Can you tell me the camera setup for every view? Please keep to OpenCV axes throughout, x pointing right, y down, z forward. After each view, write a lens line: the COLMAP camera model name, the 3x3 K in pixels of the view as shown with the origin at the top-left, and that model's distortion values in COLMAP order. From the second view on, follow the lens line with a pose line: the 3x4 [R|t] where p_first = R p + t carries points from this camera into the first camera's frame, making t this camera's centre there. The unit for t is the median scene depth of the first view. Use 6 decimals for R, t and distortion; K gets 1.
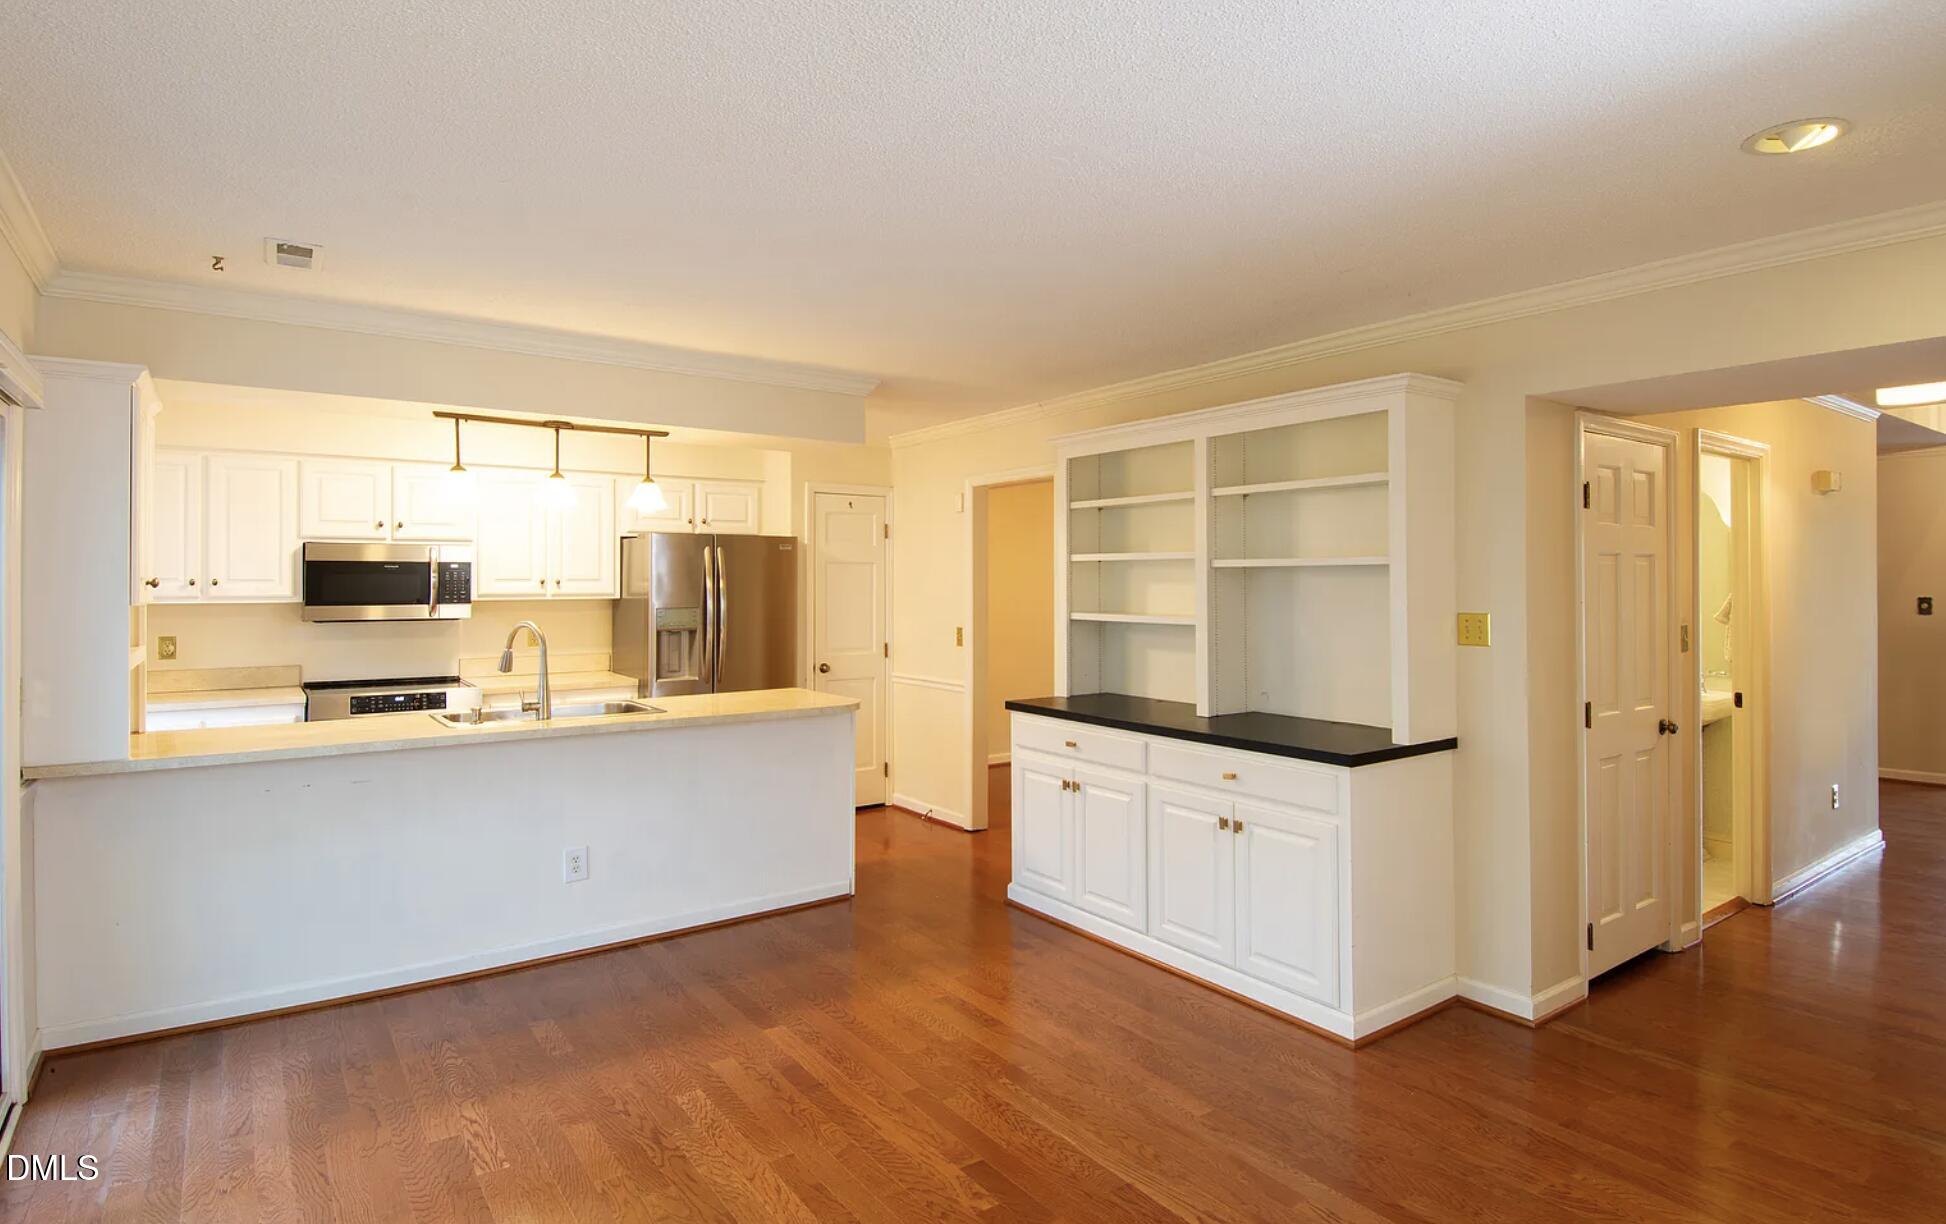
lens RADIAL K [[1012.8, 0, 983.4], [0, 1012.8, 578.7], [0, 0, 1]] dist [-0.028566, -0.002945]
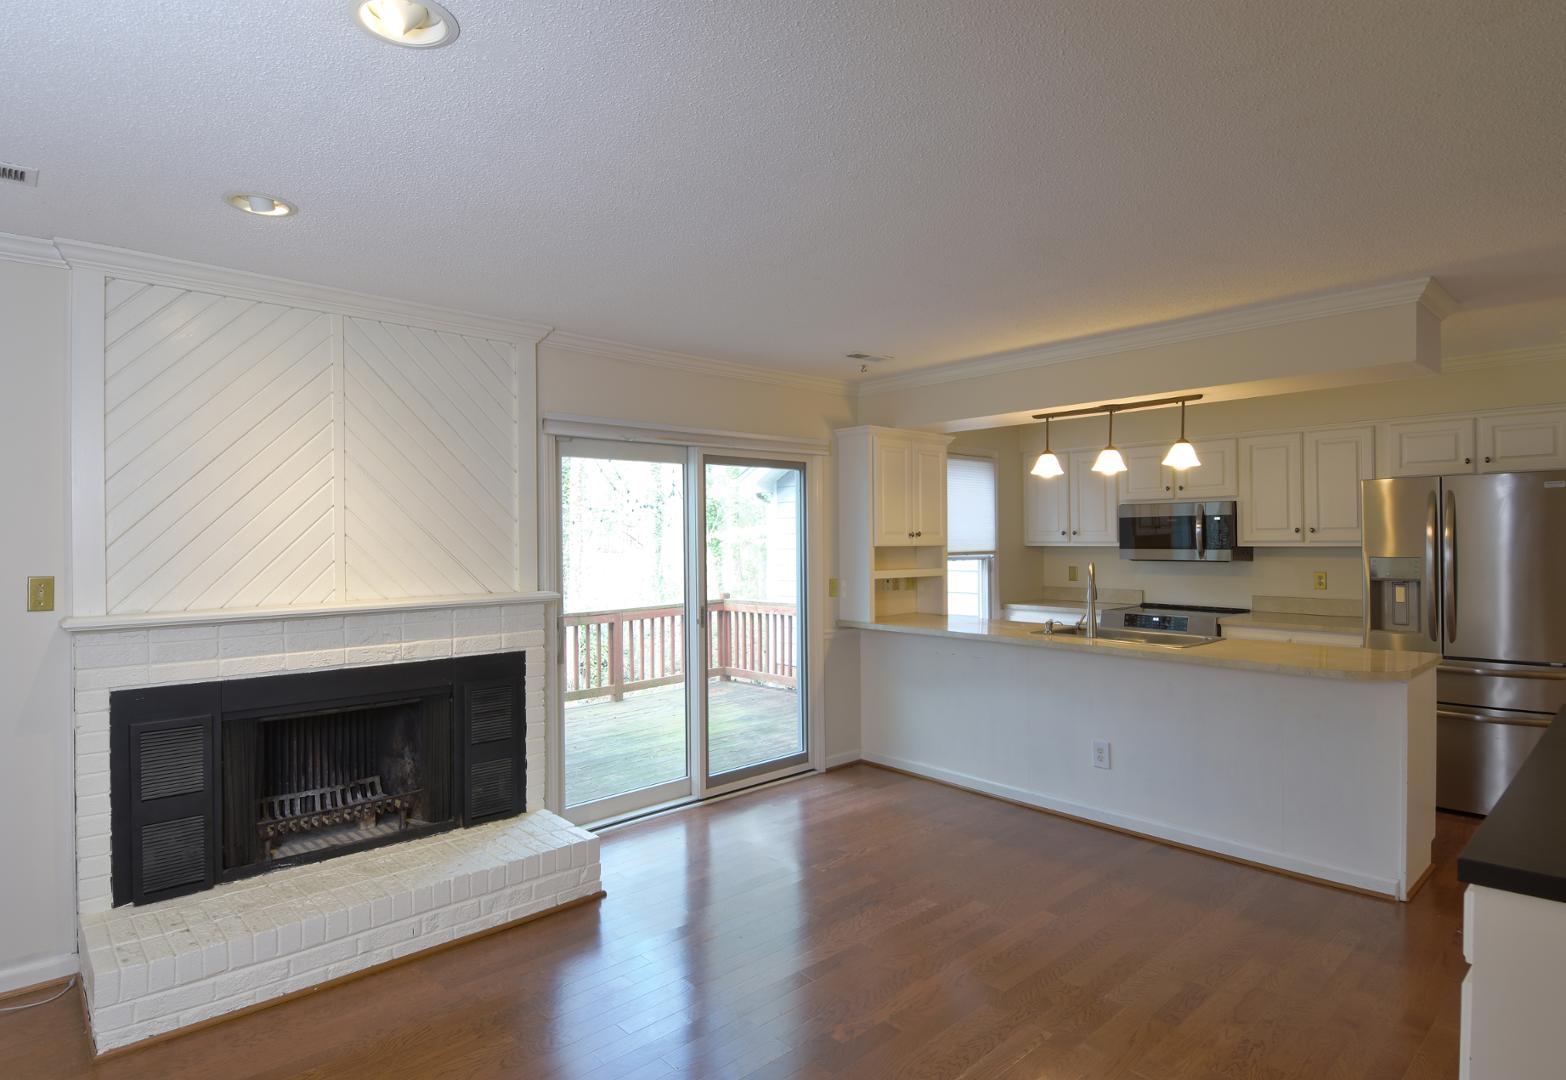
lens RADIAL K [[841.0, 0, 777.8], [0, 841.0, 541.4], [0, 0, 1]] dist [-0.002492, -0.000841]
pose [[0.099615, 0.005612, -0.995010, 0.540021], [0.008199, 0.999946, 0.006461, 0.005005], [0.994992, -0.008802, 0.099564, 0.438896]]
